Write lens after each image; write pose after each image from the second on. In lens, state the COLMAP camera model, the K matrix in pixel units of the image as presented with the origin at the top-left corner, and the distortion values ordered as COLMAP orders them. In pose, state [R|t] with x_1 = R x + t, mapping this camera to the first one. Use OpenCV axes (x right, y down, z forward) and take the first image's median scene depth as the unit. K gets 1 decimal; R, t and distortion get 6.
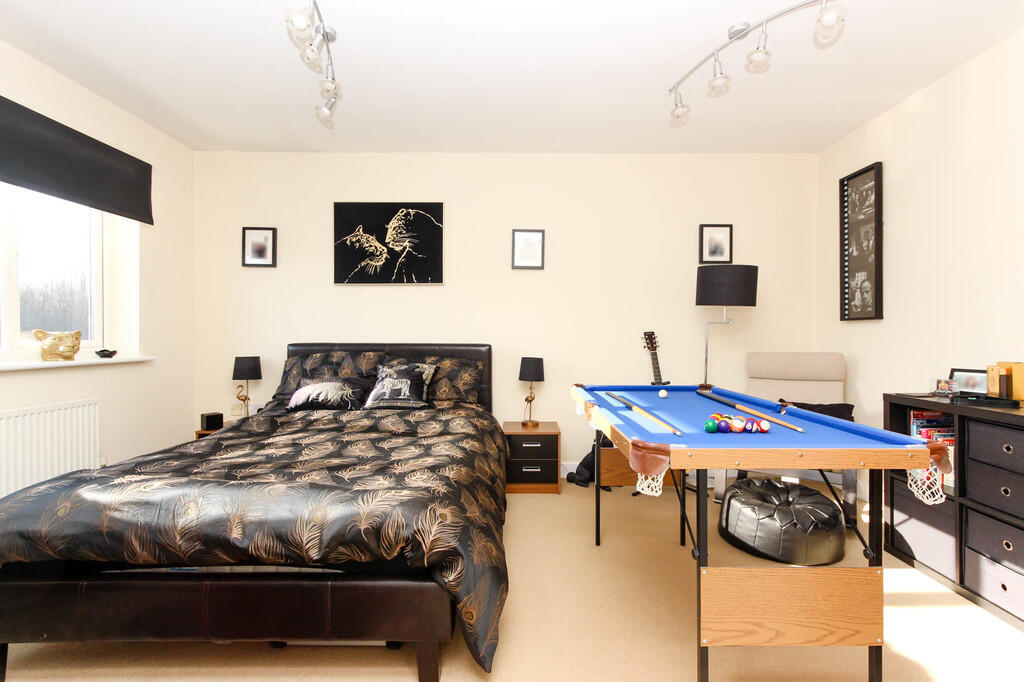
lens RADIAL K [[484.0, 0, 512.0], [0, 484.0, 341.0], [0, 0, 1]] dist [0.001014, 0.000000]
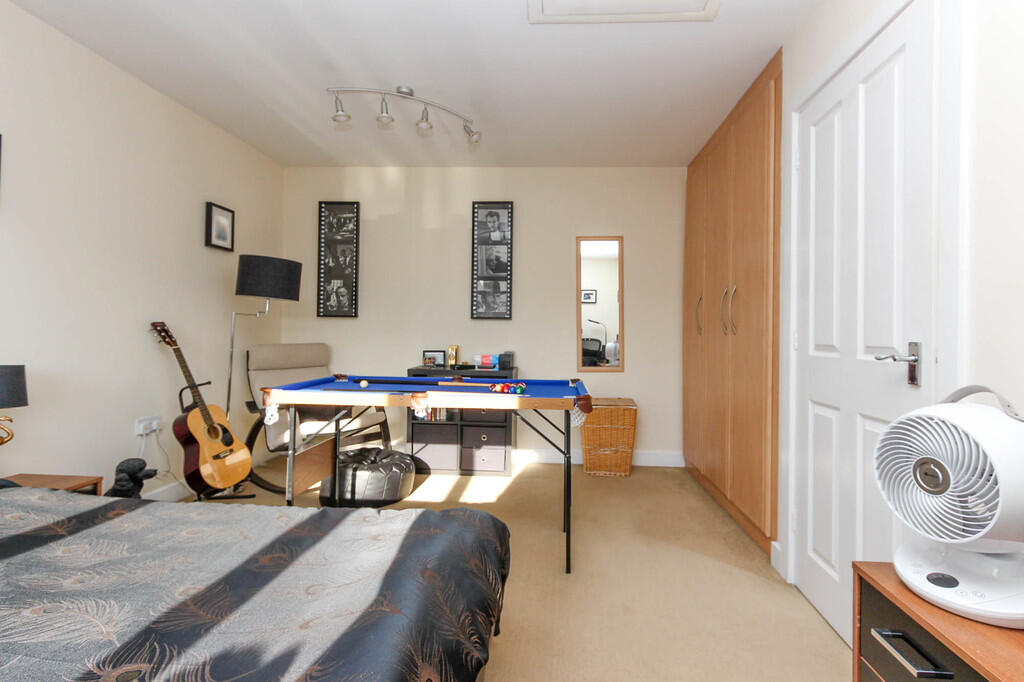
lens RADIAL K [[484.0, 0, 512.0], [0, 484.0, 341.0], [0, 0, 1]] dist [0.001014, 0.000000]
pose [[0.057998, -0.019742, 0.998122, -0.540983], [-0.000524, 0.999804, 0.019805, -0.005337], [-0.998317, -0.001672, 0.057976, 0.458313]]
